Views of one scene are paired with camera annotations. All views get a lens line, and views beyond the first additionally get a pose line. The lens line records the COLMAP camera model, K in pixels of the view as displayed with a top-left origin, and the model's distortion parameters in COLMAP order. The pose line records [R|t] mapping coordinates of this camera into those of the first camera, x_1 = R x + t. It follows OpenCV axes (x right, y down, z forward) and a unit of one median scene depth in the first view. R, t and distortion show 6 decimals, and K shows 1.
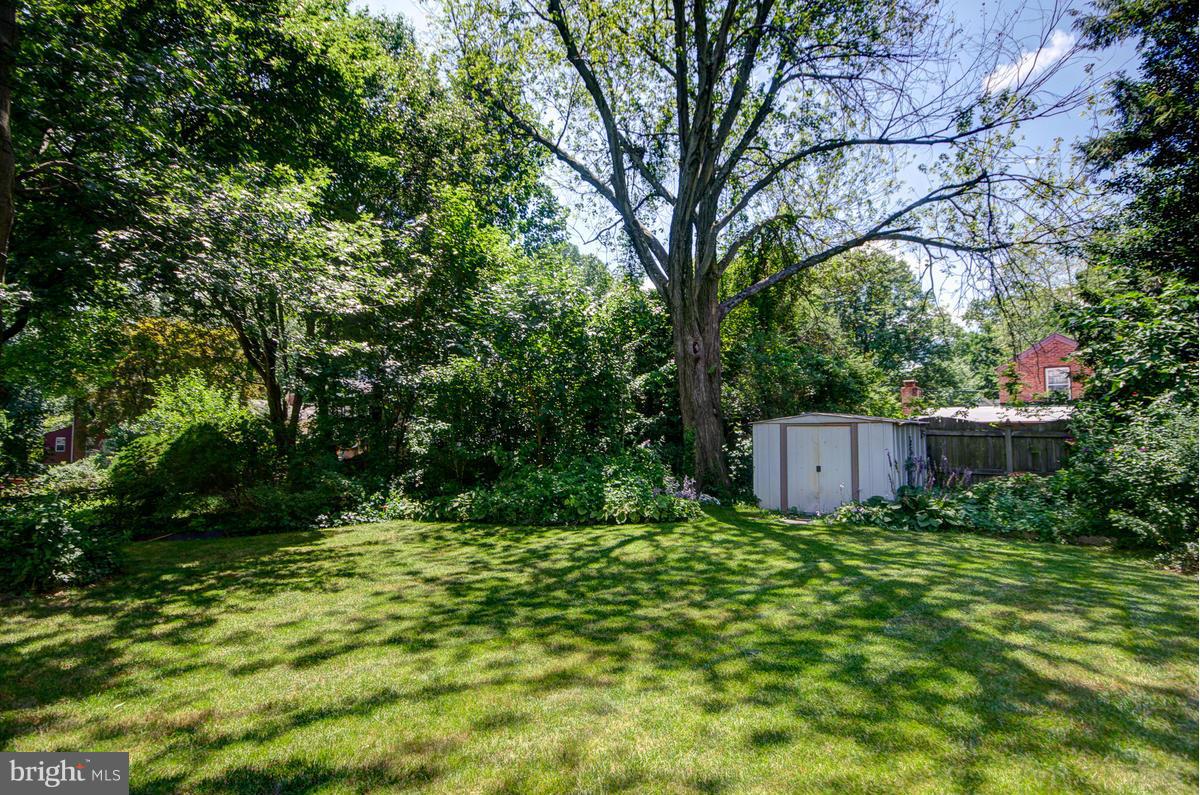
lens RADIAL K [[640.4, 0, 603.8], [0, 640.4, 395.9], [0, 0, 1]] dist [0.017534, -0.000469]
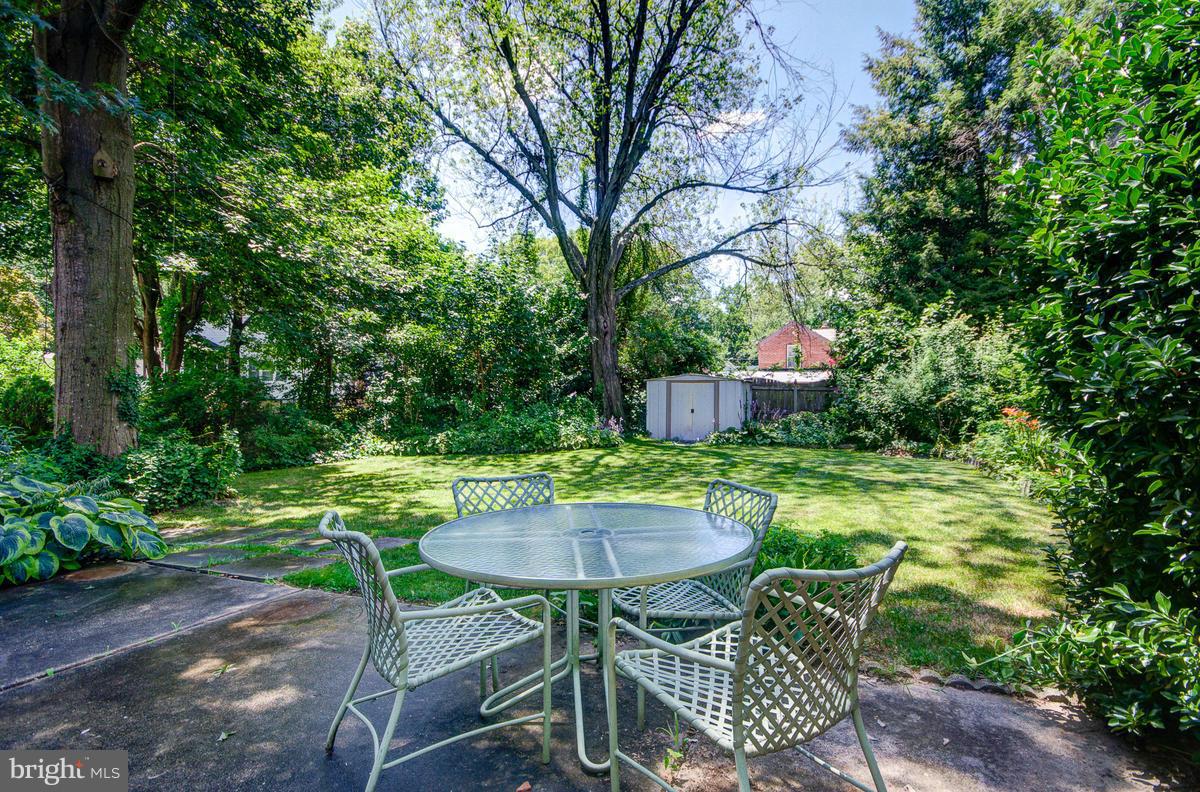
lens RADIAL K [[628.7, 0, 601.5], [0, 628.7, 398.6], [0, 0, 1]] dist [0.004272, 0.000520]
pose [[0.934089, 0.000728, 0.357039, -0.363999], [-0.024137, 0.997839, 0.061111, 0.000027], [-0.356223, -0.065701, 0.932088, -0.273915]]
